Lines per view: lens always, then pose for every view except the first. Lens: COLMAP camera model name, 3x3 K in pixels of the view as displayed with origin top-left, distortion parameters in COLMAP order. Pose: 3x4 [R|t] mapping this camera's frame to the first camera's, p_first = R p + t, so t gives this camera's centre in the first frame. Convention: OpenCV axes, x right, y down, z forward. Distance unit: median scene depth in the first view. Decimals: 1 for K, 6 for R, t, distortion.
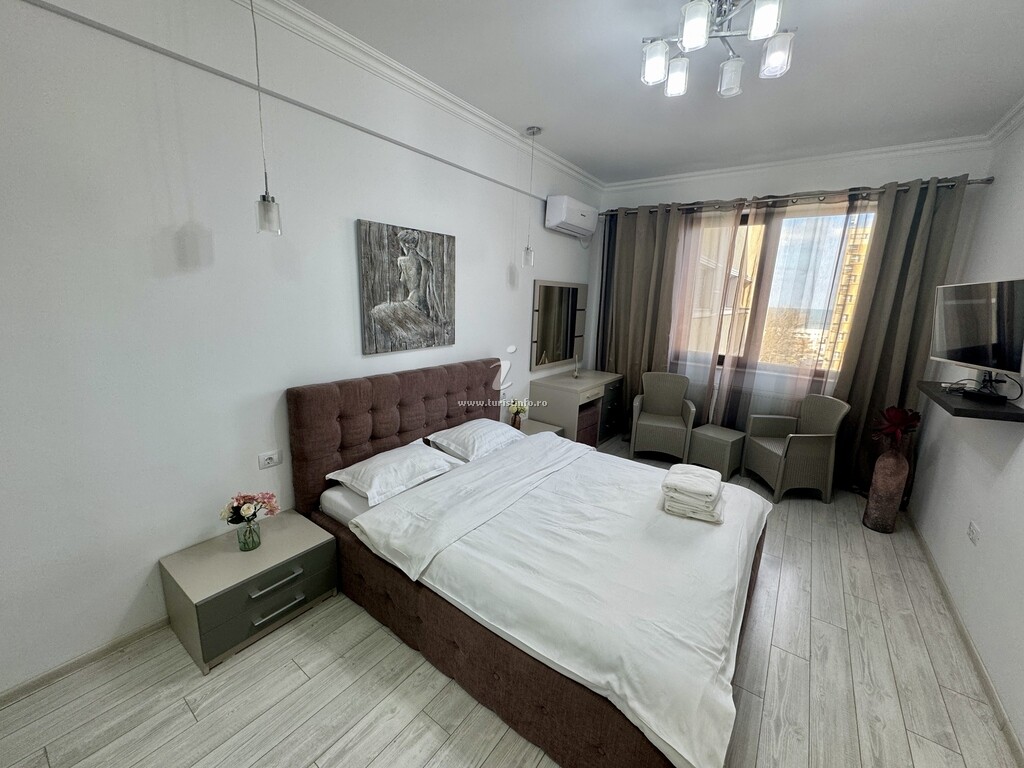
lens RADIAL K [[407.6, 0, 512.5], [0, 407.6, 383.6], [0, 0, 1]] dist [-0.003662, 0.001378]
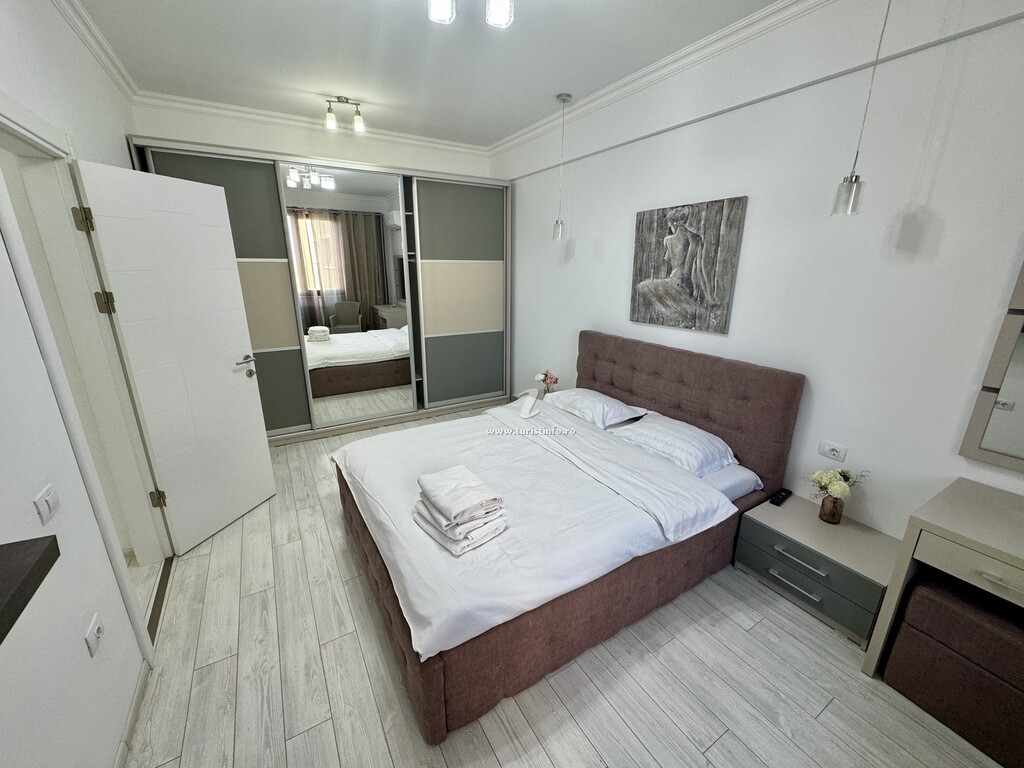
lens RADIAL K [[407.6, 0, 512.2], [0, 407.6, 384.1], [0, 0, 1]] dist [-0.003662, 0.001378]
pose [[-0.380849, 0.221111, -0.897810, 0.882001], [-0.216957, 0.922510, 0.319226, -0.197163], [0.898823, 0.316363, -0.303366, 1.033466]]
